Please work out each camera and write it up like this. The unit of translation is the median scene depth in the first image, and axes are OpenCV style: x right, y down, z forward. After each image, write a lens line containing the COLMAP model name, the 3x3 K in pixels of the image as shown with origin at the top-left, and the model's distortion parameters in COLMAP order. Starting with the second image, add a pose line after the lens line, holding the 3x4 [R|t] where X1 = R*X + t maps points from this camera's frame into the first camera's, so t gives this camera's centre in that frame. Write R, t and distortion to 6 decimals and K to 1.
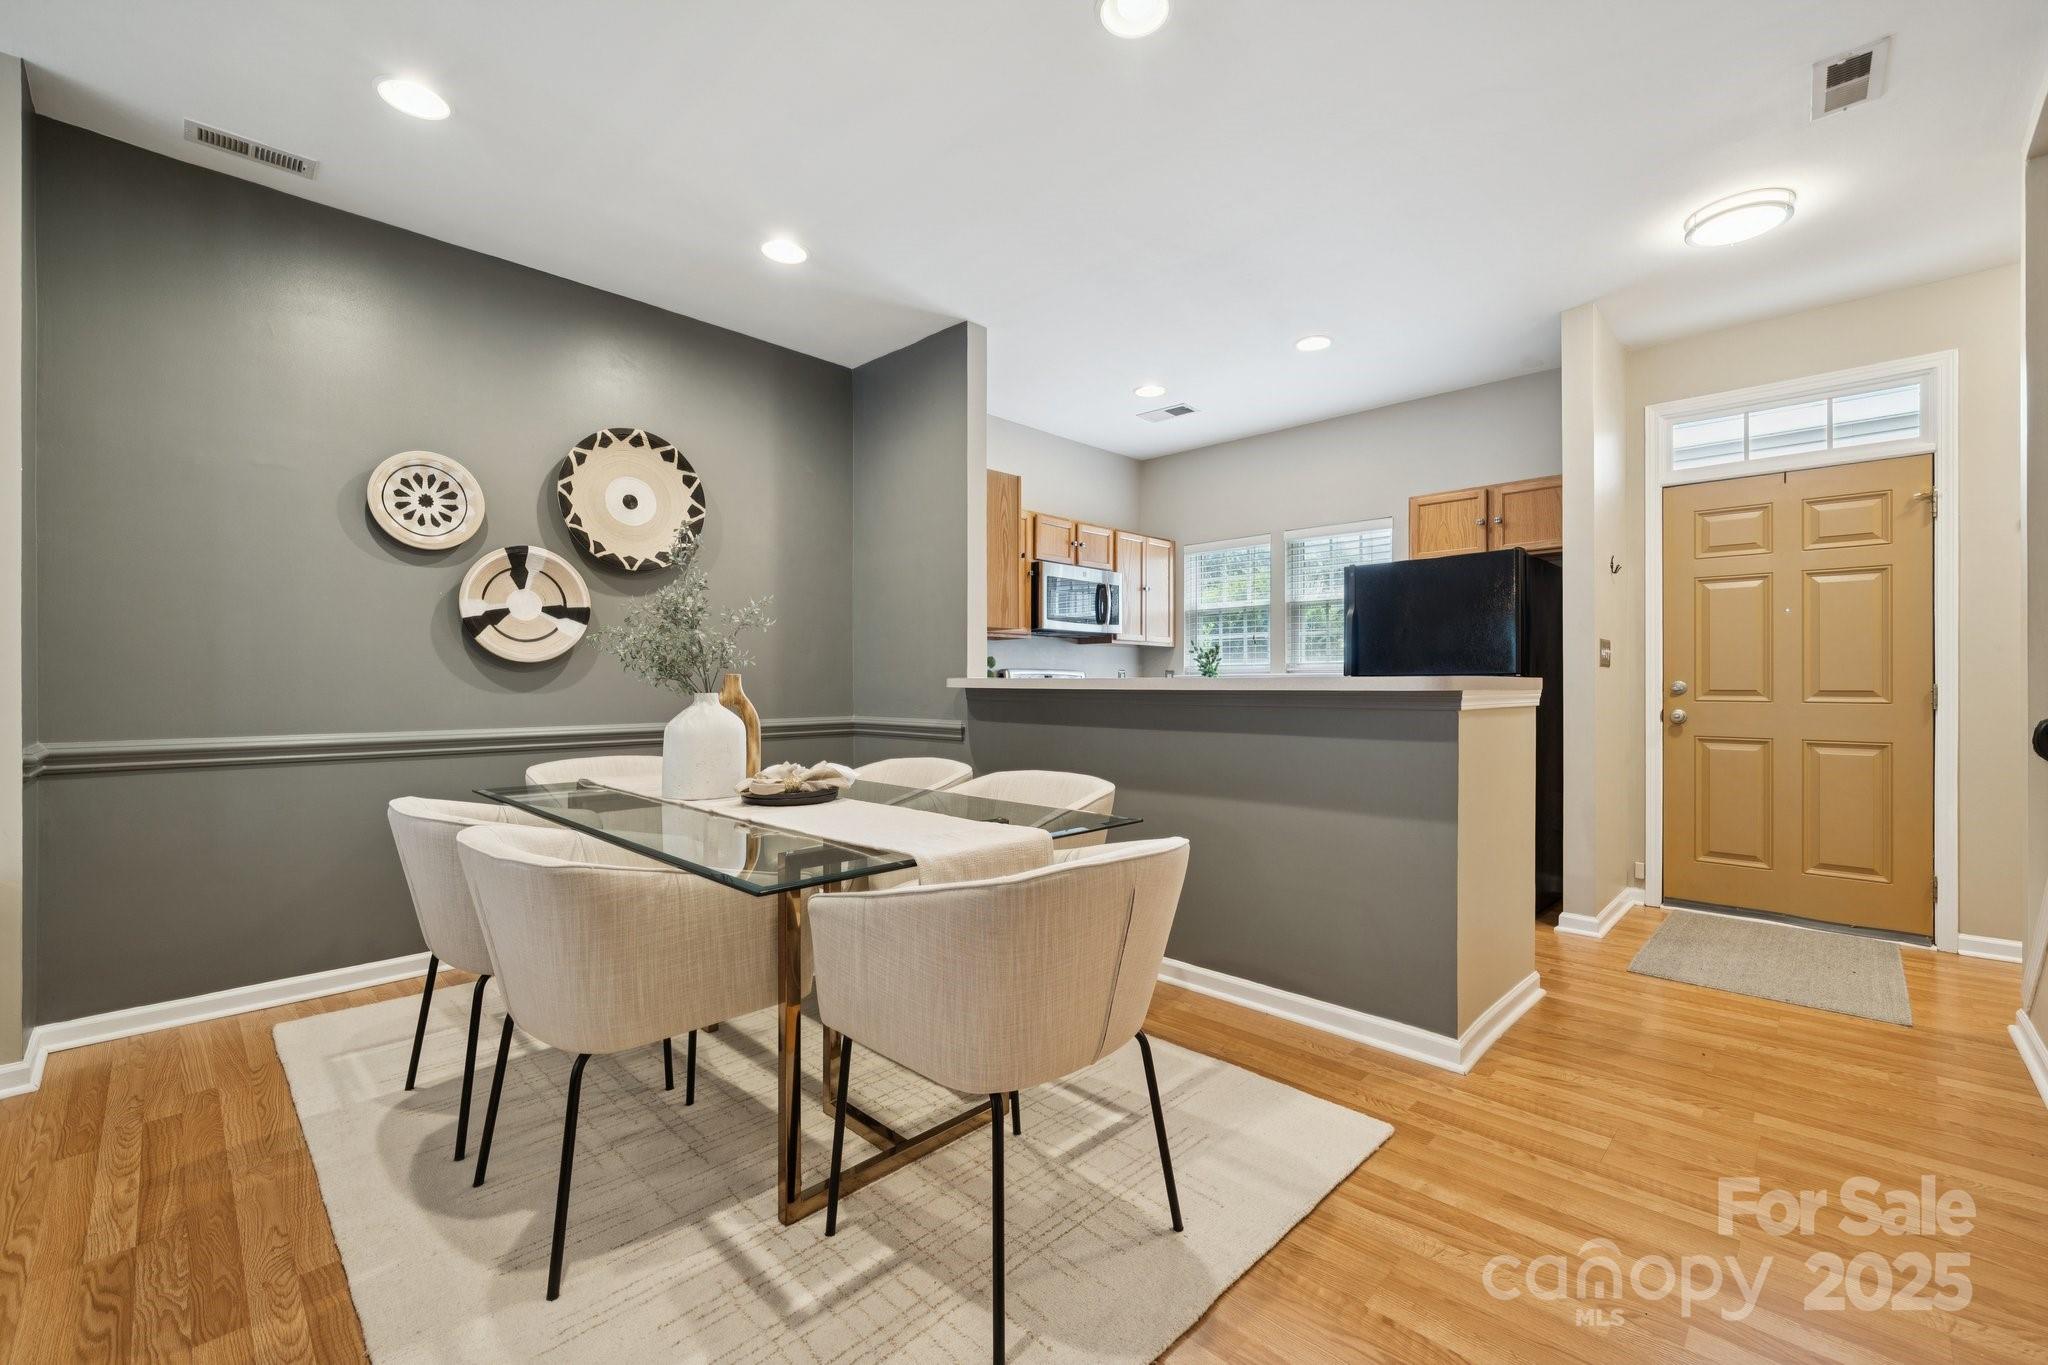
lens RADIAL K [[837.6, 0, 1028.9], [0, 837.6, 677.8], [0, 0, 1]] dist [-0.000765, -0.000138]
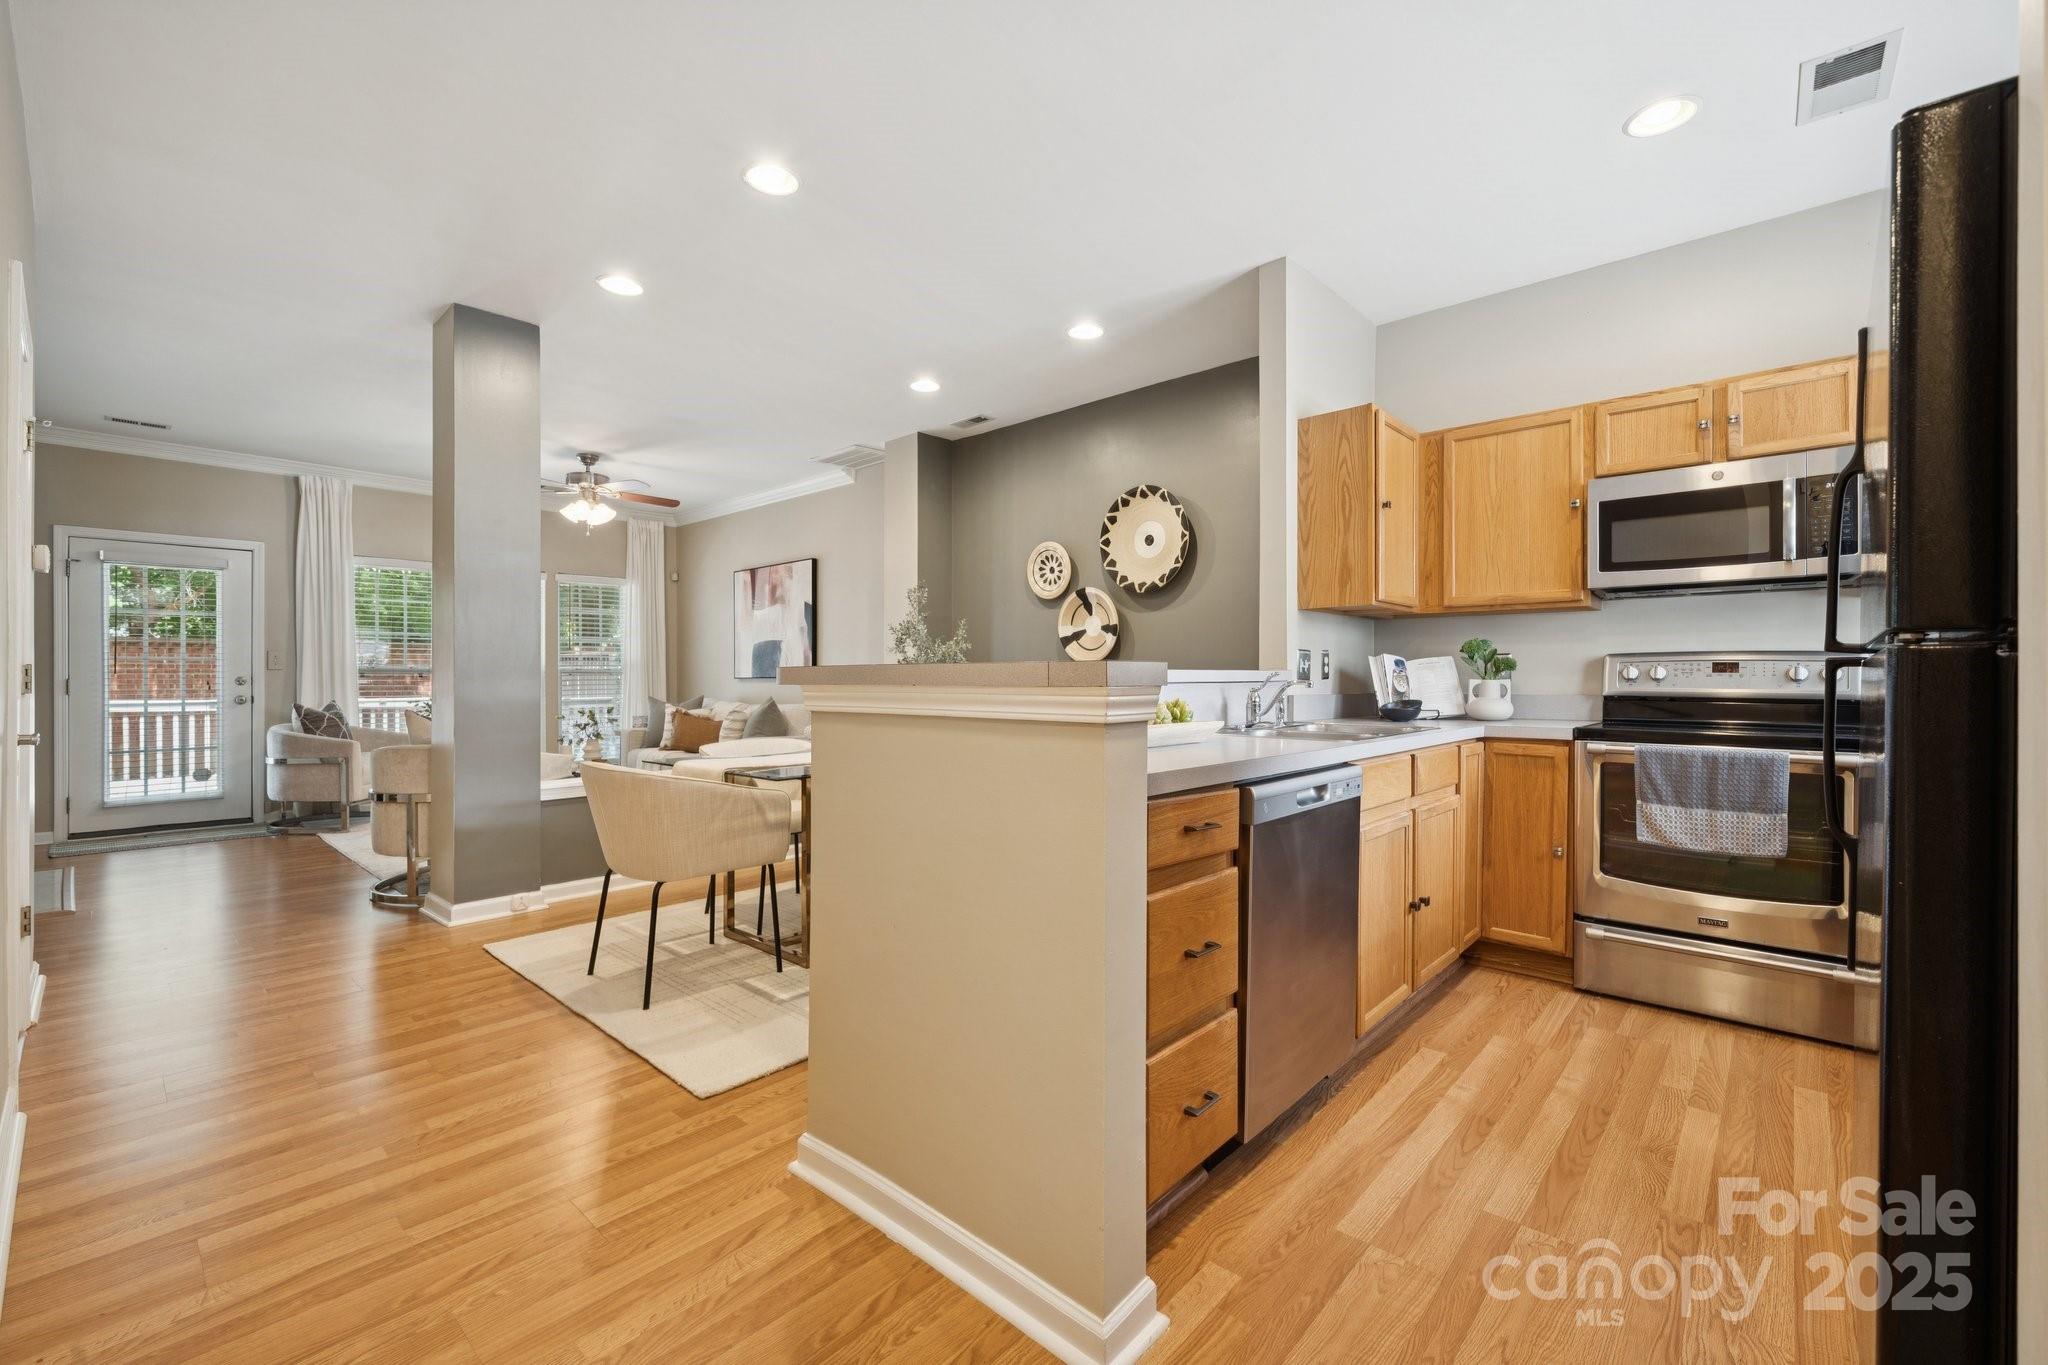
lens RADIAL K [[842.6, 0, 1045.9], [0, 842.6, 678.3], [0, 0, 1]] dist [-0.001365, -0.000030]
pose [[0.058338, 0.000404, -0.998297, 0.864914], [0.009757, 0.999952, 0.000975, 0.005084], [0.998249, -0.009797, 0.058331, 0.779377]]
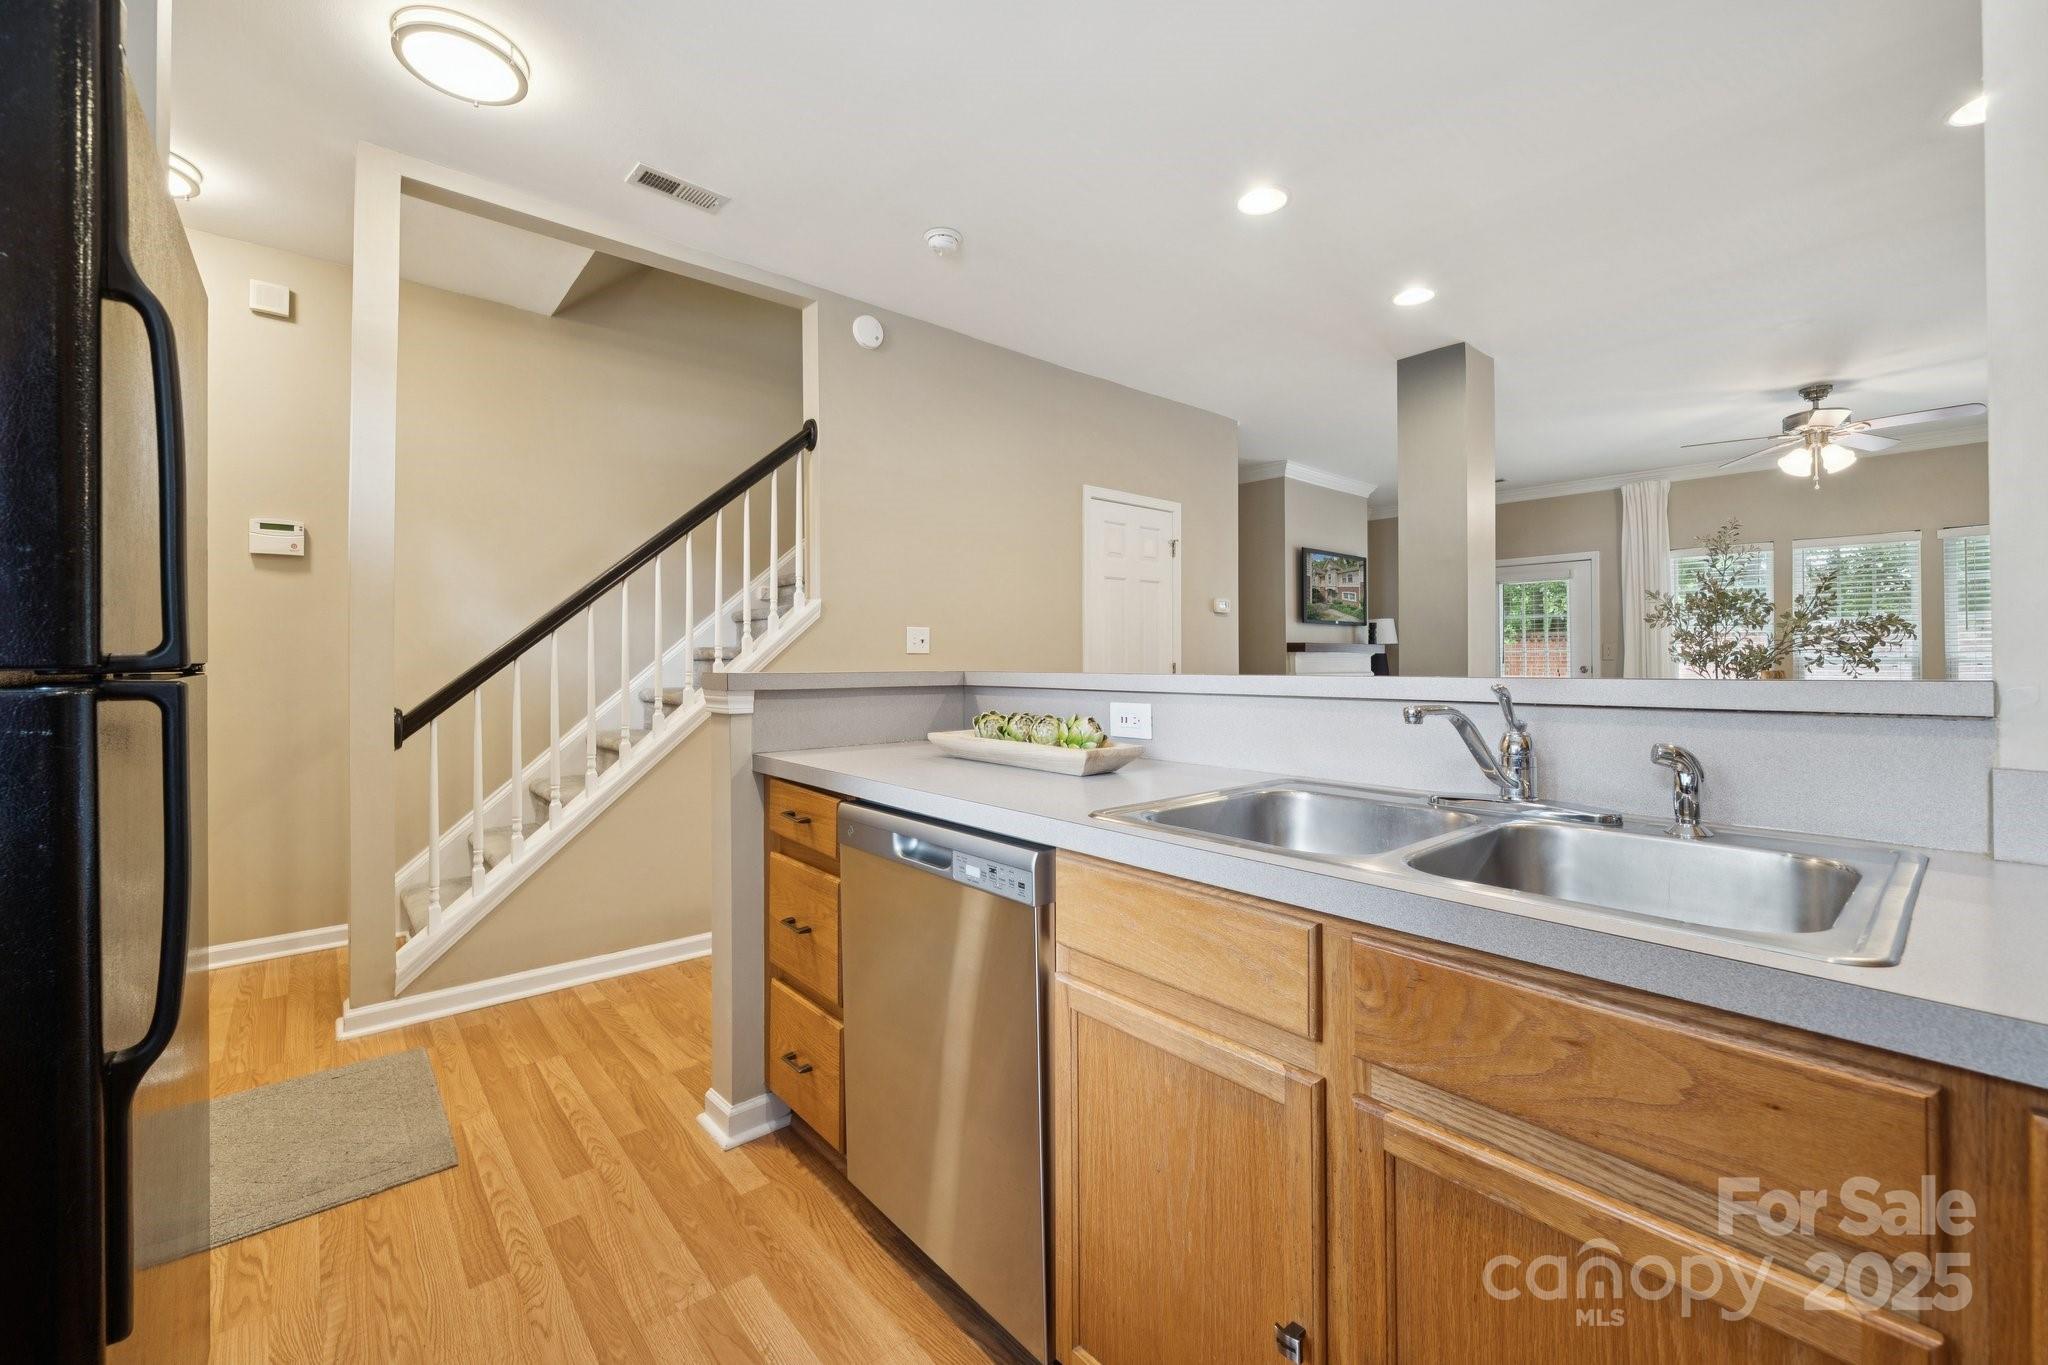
lens RADIAL K [[836.7, 0, 1024.7], [0, 836.7, 661.4], [0, 0, 1]] dist [-0.000993, -0.000090]
pose [[-0.997108, -0.000001, 0.075992, 0.235933], [-0.000933, 0.999925, -0.012231, -0.002139], [-0.075986, -0.012266, -0.997033, 1.390641]]
